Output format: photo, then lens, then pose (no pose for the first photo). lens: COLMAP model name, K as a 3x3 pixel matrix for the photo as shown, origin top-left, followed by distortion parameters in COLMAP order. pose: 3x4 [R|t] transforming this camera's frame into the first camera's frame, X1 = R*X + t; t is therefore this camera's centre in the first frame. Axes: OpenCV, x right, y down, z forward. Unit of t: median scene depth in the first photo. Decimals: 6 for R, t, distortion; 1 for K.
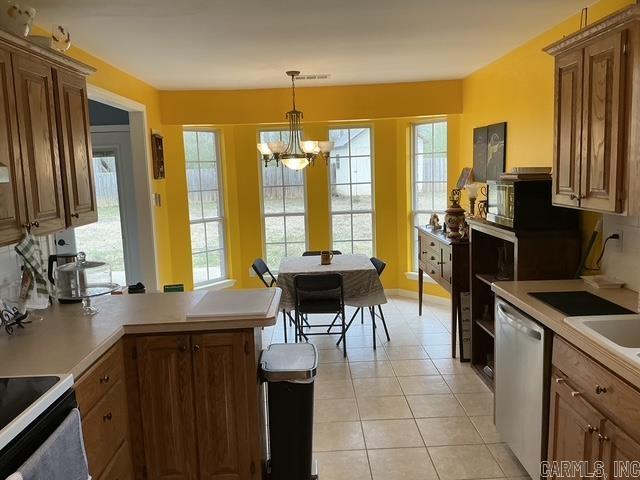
lens RADIAL K [[538.2, 0, 301.8], [0, 538.2, 238.7], [0, 0, 1]] dist [0.098825, -0.202973]
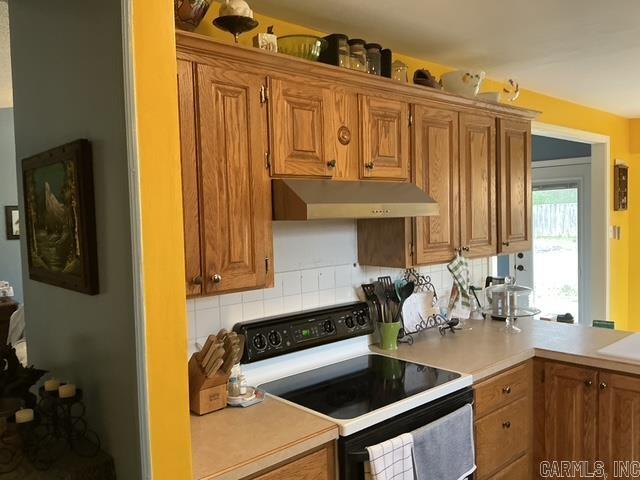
lens RADIAL K [[538.2, 0, 315.5], [0, 538.2, 240.7], [0, 0, 1]] dist [0.098825, -0.202973]
pose [[0.662323, 0.057590, -0.747002, 0.179010], [-0.091567, 0.995789, -0.004417, -0.007559], [0.743602, 0.071326, 0.664808, -0.056411]]
